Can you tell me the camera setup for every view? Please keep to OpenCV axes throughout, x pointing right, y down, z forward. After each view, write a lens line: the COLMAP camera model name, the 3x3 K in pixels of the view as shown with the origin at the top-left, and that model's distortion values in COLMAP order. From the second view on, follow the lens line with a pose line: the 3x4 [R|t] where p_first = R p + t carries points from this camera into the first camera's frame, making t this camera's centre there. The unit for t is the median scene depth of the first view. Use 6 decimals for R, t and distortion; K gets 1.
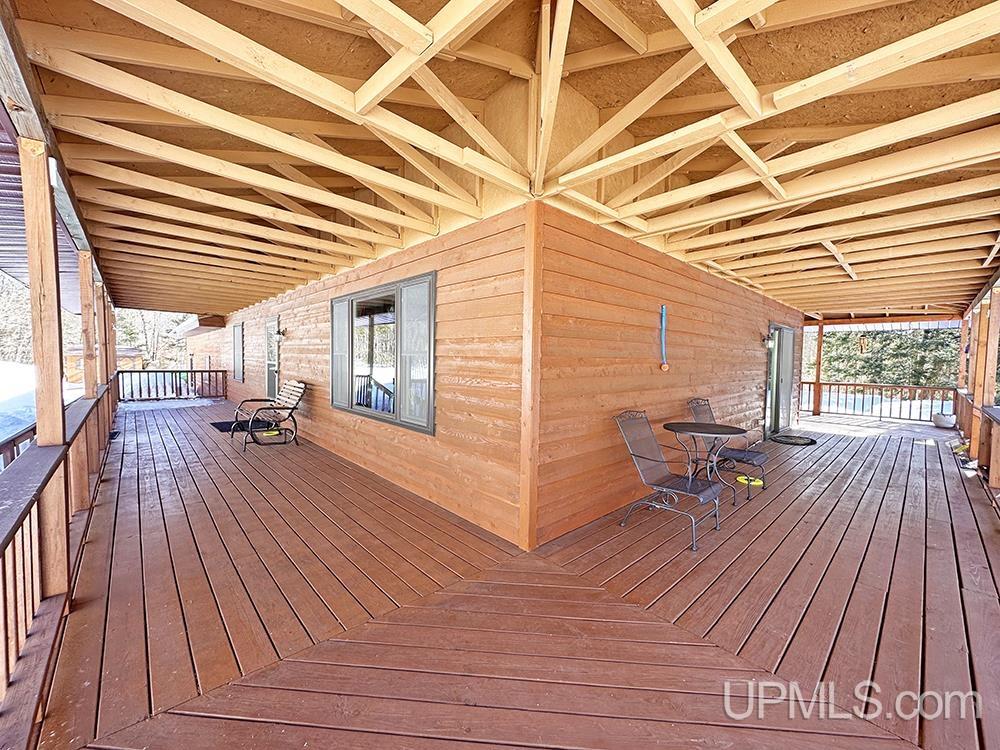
lens RADIAL K [[399.4, 0, 508.4], [0, 399.4, 374.1], [0, 0, 1]] dist [-0.002765, 0.001661]
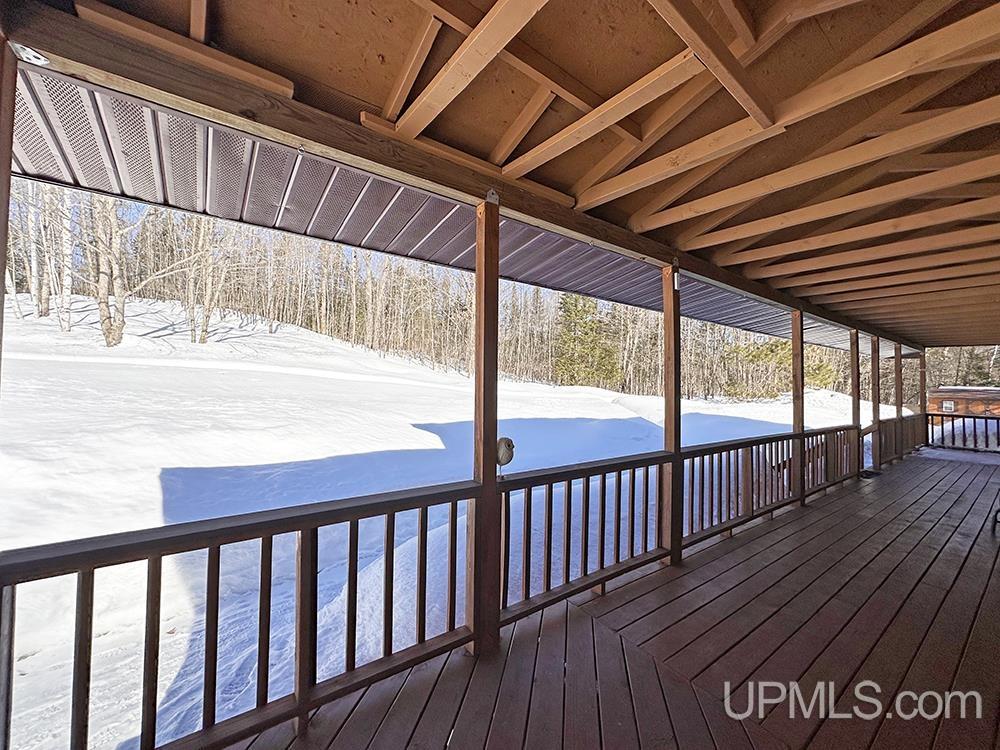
lens RADIAL K [[399.4, 0, 498.4], [0, 399.4, 373.9], [0, 0, 1]] dist [-0.002765, 0.001661]
pose [[-0.135178, -0.038349, -0.990079, 0.102475], [-0.064701, 0.997460, -0.029801, -0.007741], [0.988707, 0.060030, -0.137316, 0.102372]]
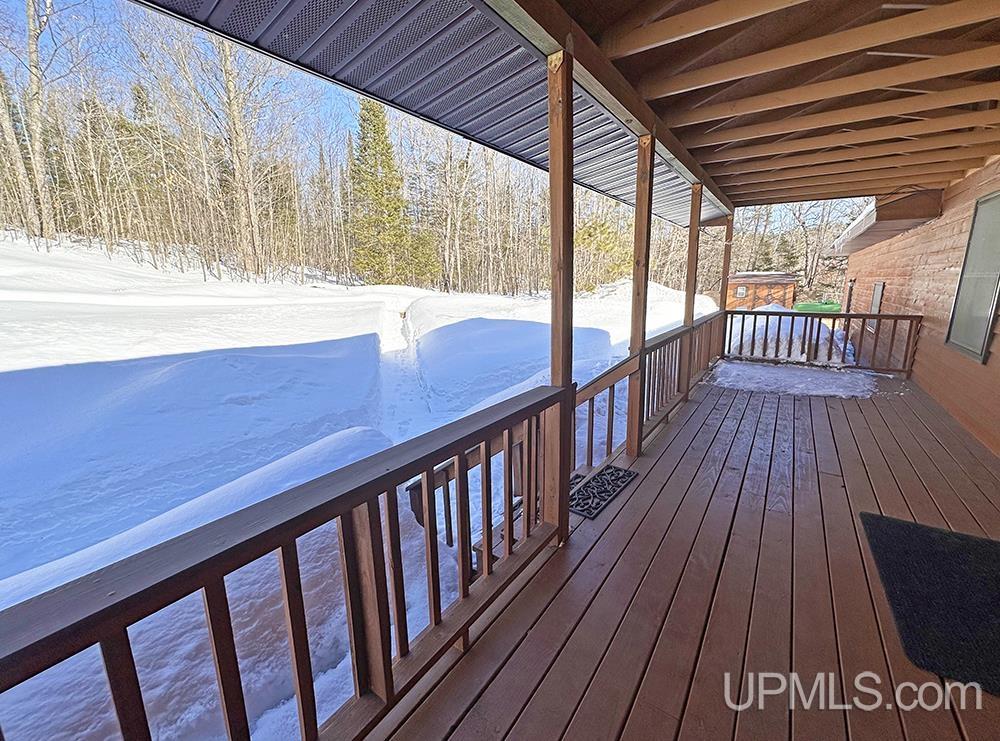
lens RADIAL K [[399.4, 0, 505.4], [0, 399.4, 364.2], [0, 0, 1]] dist [-0.002765, 0.001661]
pose [[0.188486, 0.183263, -0.964825, -0.381310], [-0.024841, 0.983010, 0.181864, -0.029541], [0.981762, -0.010312, 0.189835, 0.490069]]
